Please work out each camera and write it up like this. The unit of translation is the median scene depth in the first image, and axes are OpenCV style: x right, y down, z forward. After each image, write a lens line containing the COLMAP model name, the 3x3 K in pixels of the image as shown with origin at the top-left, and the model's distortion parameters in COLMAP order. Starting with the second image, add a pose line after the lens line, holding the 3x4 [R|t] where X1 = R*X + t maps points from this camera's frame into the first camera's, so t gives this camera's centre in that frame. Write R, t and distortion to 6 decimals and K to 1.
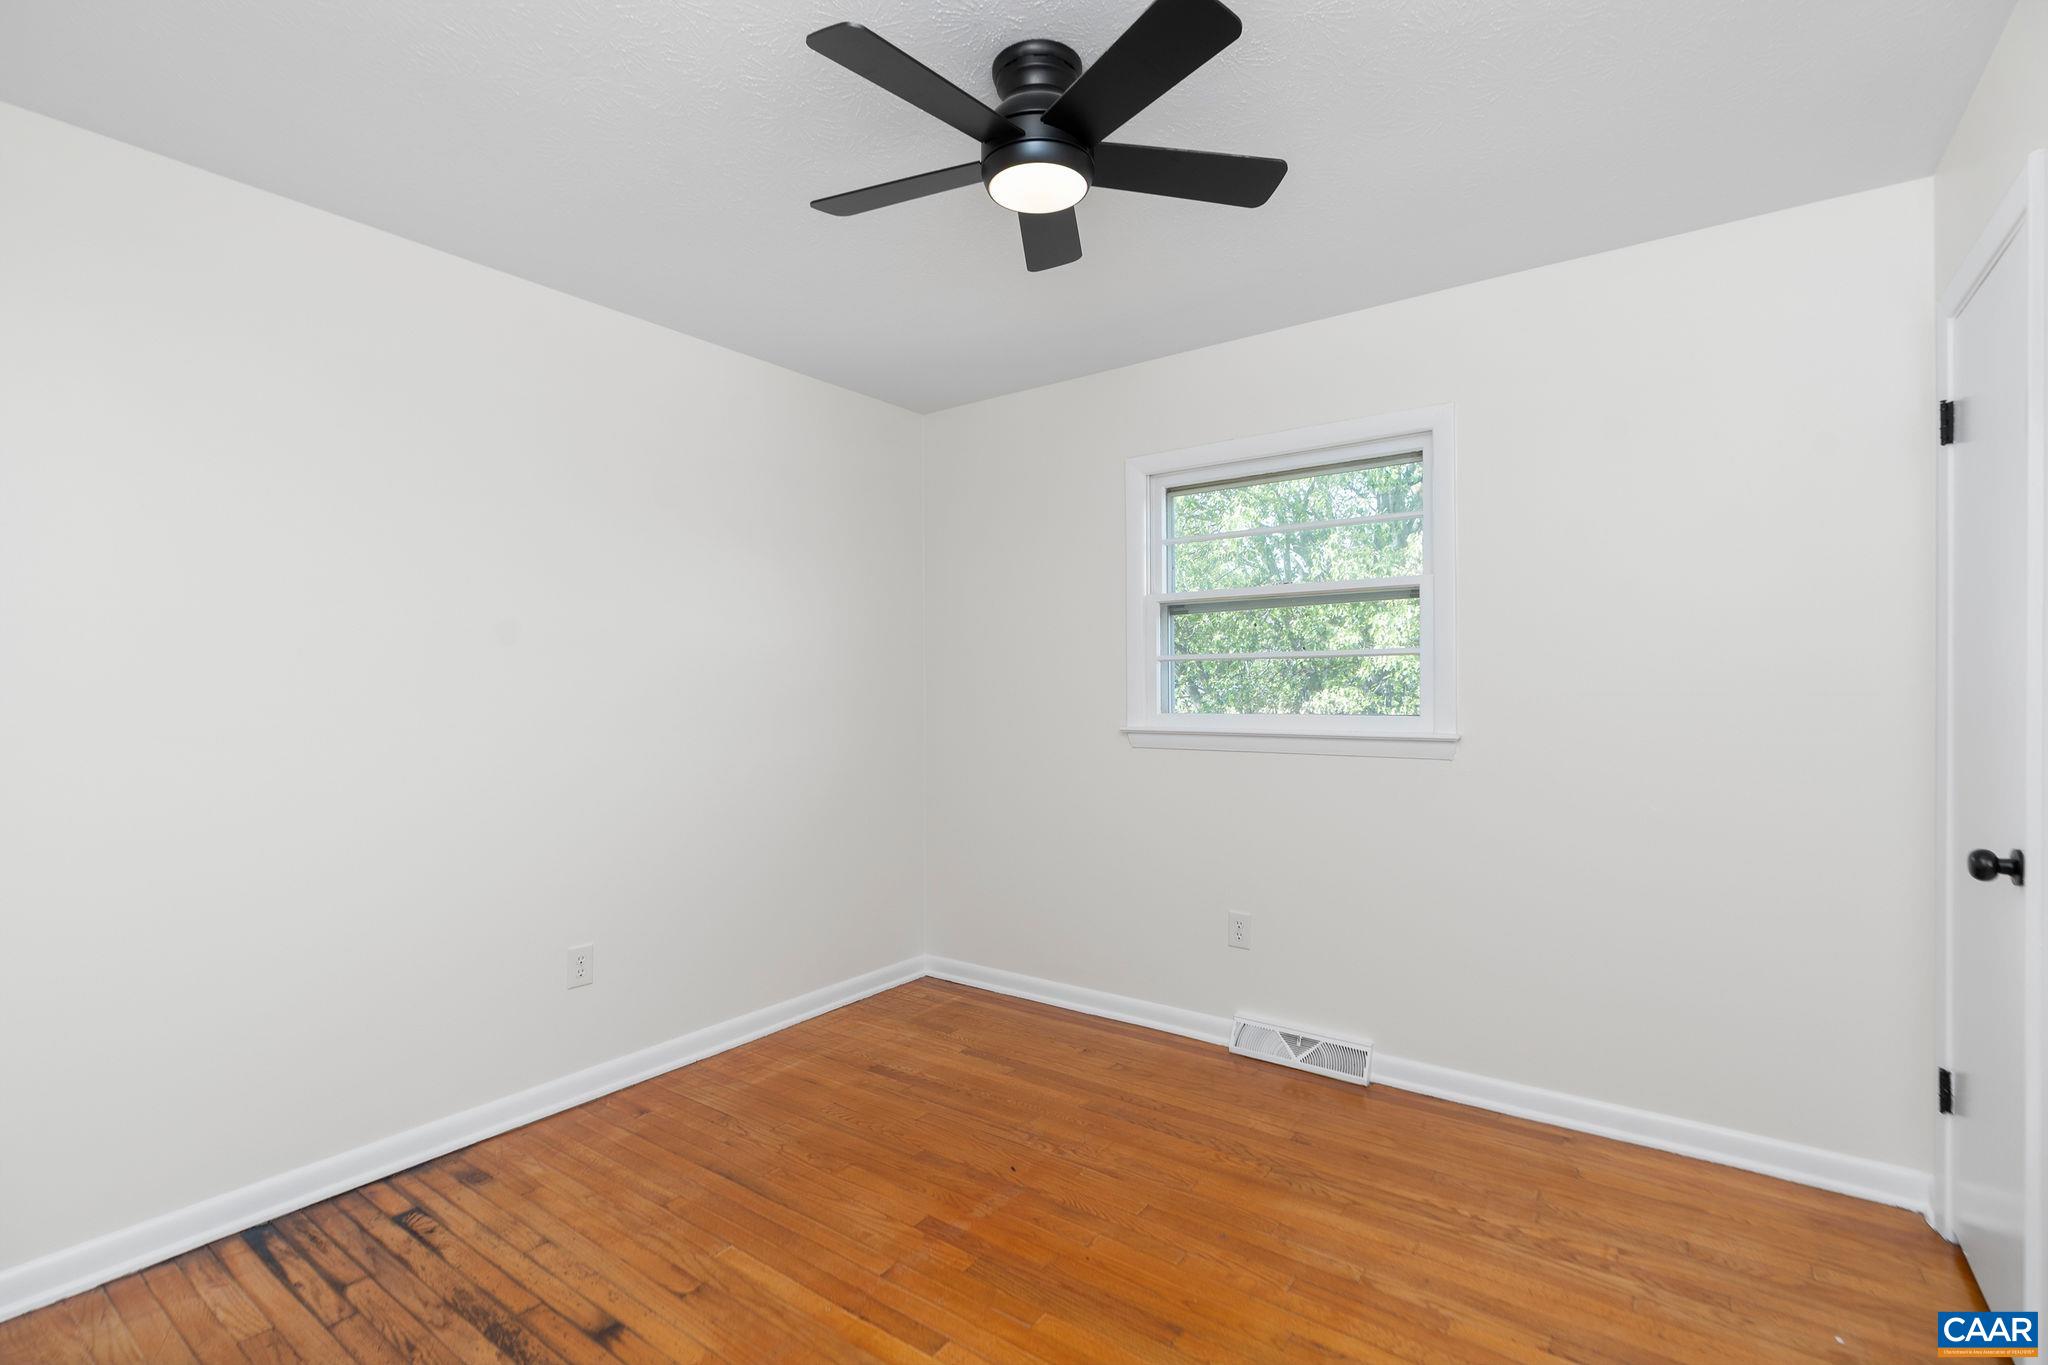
lens RADIAL K [[932.8, 0, 1028.9], [0, 932.8, 685.8], [0, 0, 1]] dist [0.003377, 0.002265]
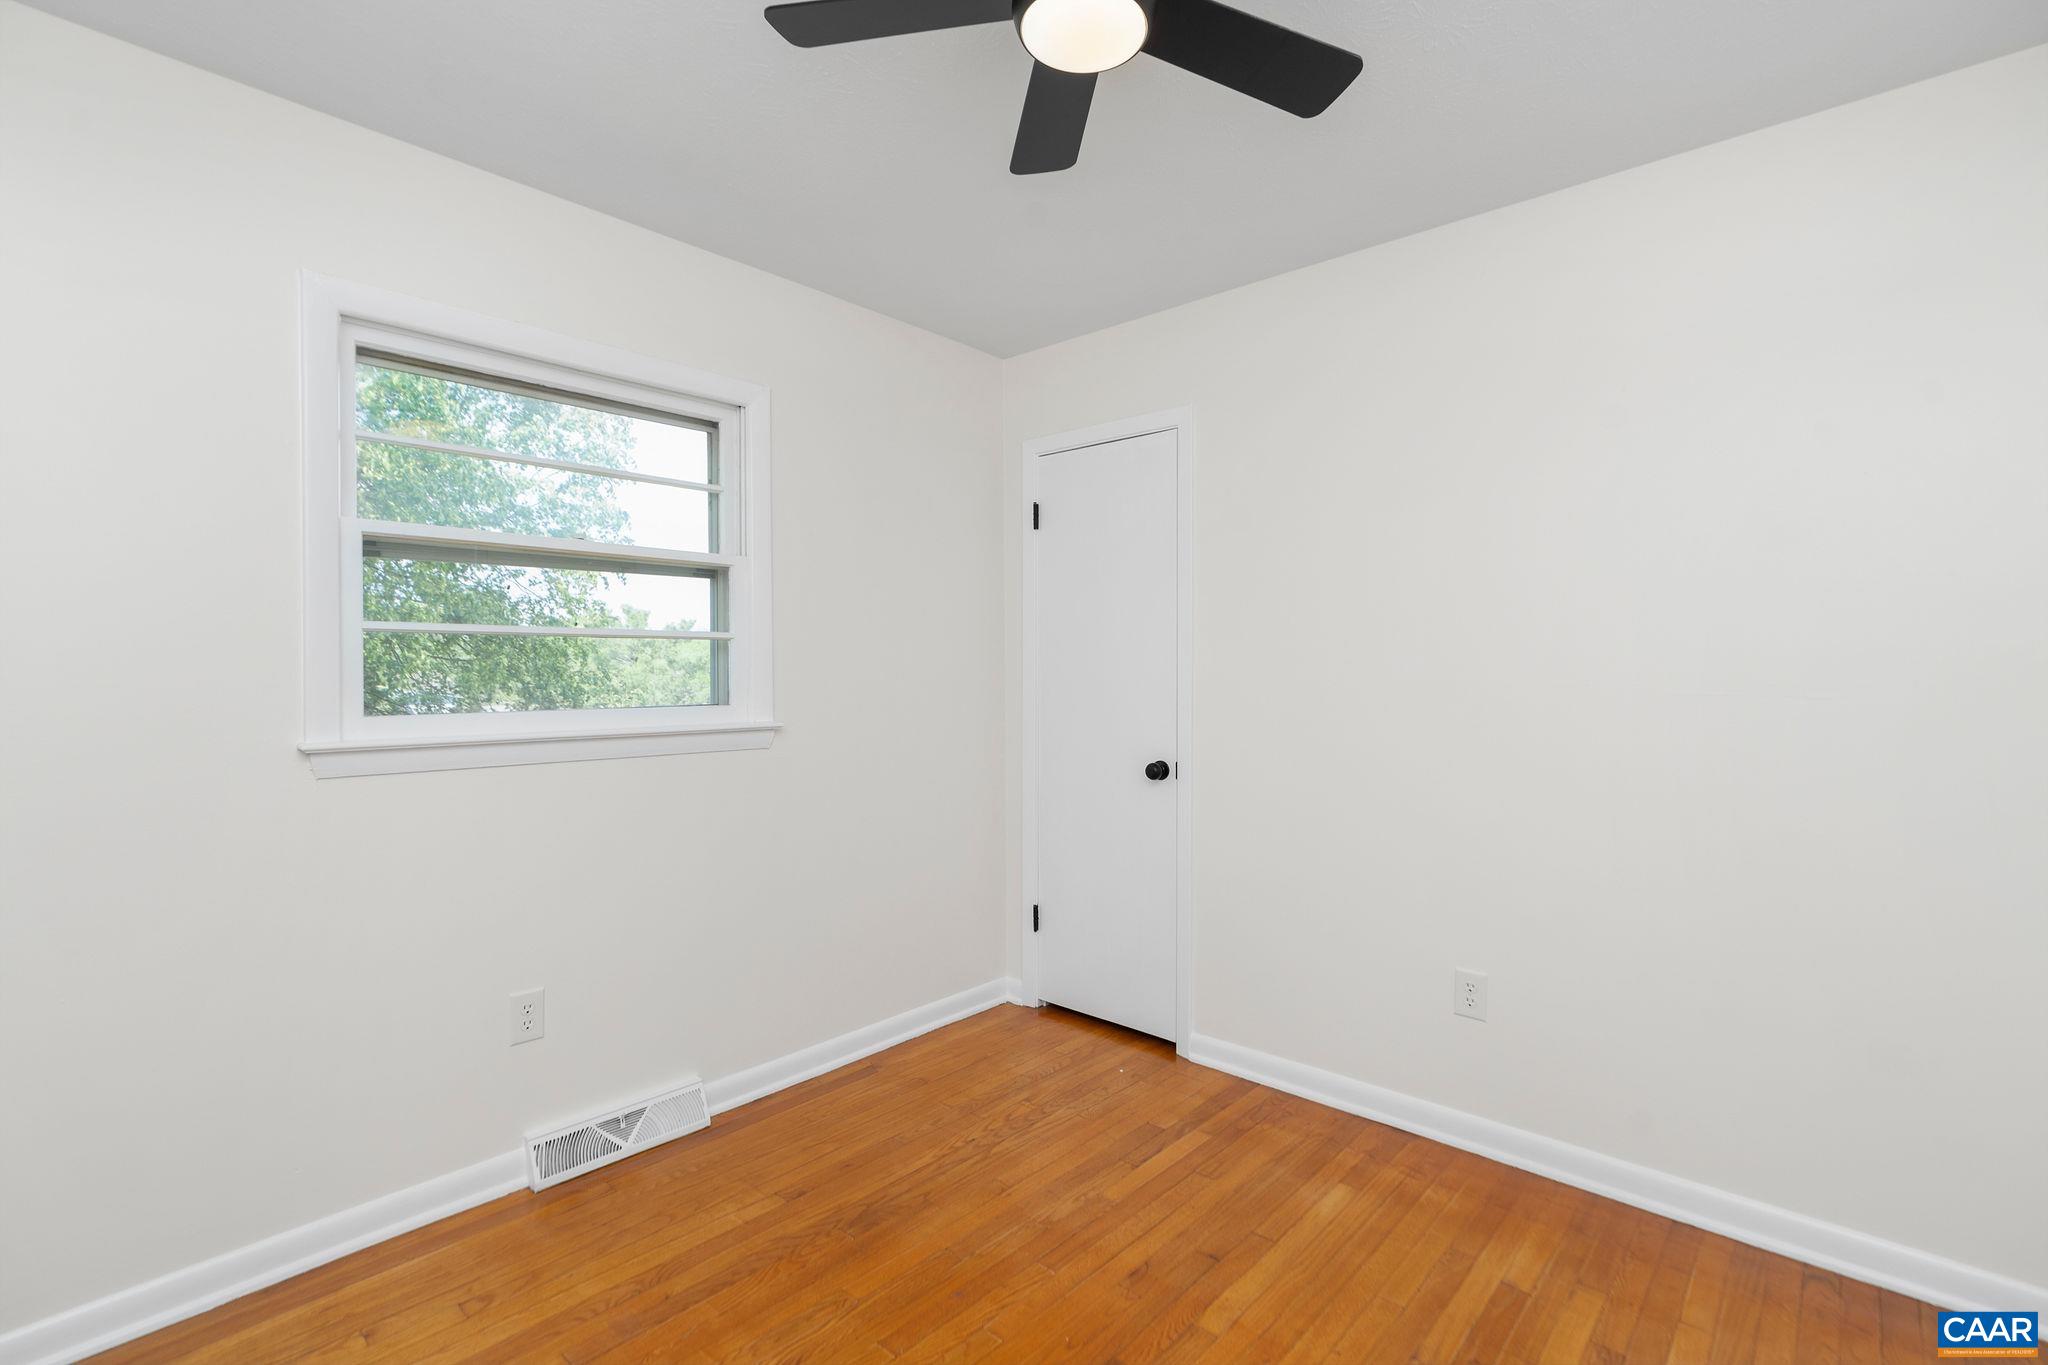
lens RADIAL K [[932.8, 0, 1013.9], [0, 932.8, 674.5], [0, 0, 1]] dist [0.003377, 0.002265]
pose [[0.121971, -0.002354, 0.992531, -0.574440], [-0.003614, 0.999990, 0.002815, -0.002965], [-0.992527, -0.003930, 0.121961, 0.723945]]
